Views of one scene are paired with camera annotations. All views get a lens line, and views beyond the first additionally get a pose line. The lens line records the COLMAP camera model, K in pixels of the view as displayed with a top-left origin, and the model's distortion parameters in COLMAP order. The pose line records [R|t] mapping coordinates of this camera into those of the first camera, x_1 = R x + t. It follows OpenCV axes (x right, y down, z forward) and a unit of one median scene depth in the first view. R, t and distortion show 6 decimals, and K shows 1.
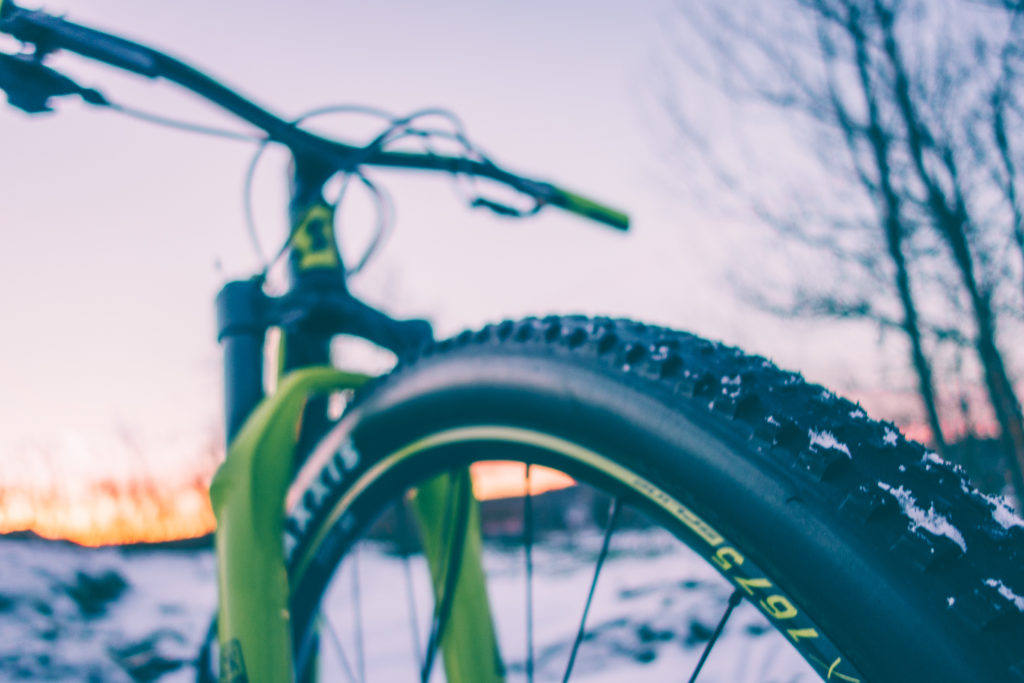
lens RADIAL K [[780.7, 0, 503.3], [0, 780.7, 348.2], [0, 0, 1]] dist [-0.001601, -0.011126]
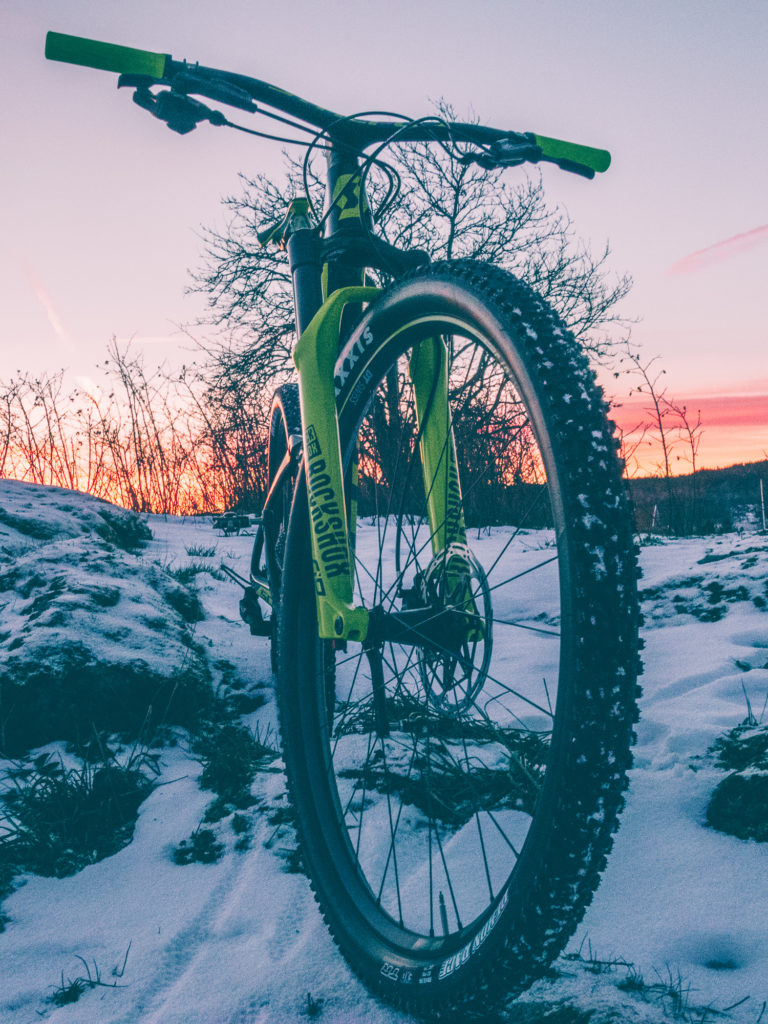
lens RADIAL K [[1183.3, 0, 376.7], [0, 1183.3, 514.2], [0, 0, 1]] dist [-0.021032, 0.000000]
pose [[0.976786, 0.039764, -0.210495, 0.071271], [0.005926, 0.977229, 0.212104, -0.006667], [0.214136, -0.208428, 0.954308, -0.291999]]
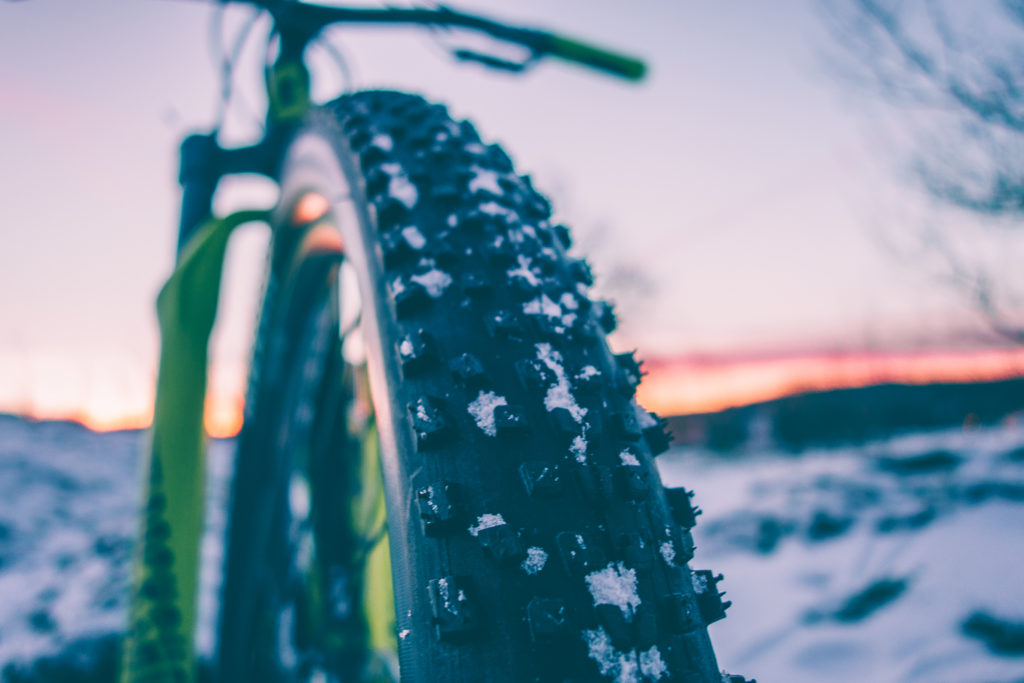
lens RADIAL K [[780.7, 0, 517.1], [0, 780.7, 336.5], [0, 0, 1]] dist [-0.001601, -0.011126]
pose [[0.978907, -0.011237, -0.203998, 0.064949], [0.030672, 0.995253, 0.092365, 0.023024], [0.201991, -0.096673, 0.974604, -0.001807]]
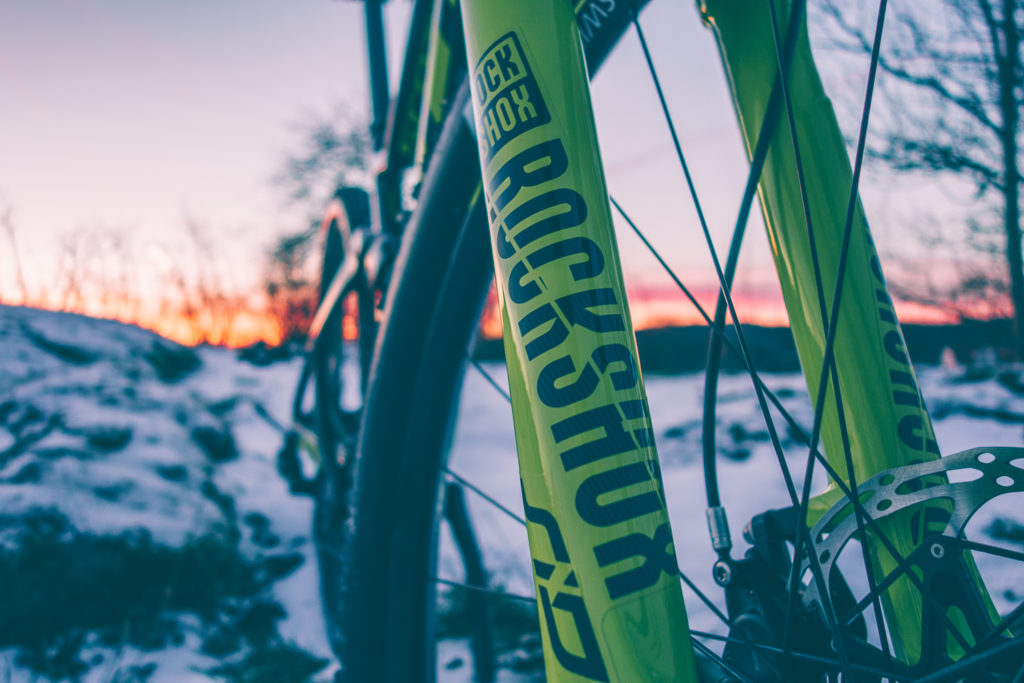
lens RADIAL K [[780.7, 0, 510.5], [0, 780.7, 338.3], [0, 0, 1]] dist [-0.001601, -0.011126]
pose [[0.996092, 0.071915, -0.051272, -0.044970], [-0.061152, 0.980430, 0.187131, 0.074893], [0.063726, -0.183264, 0.980996, 0.055076]]
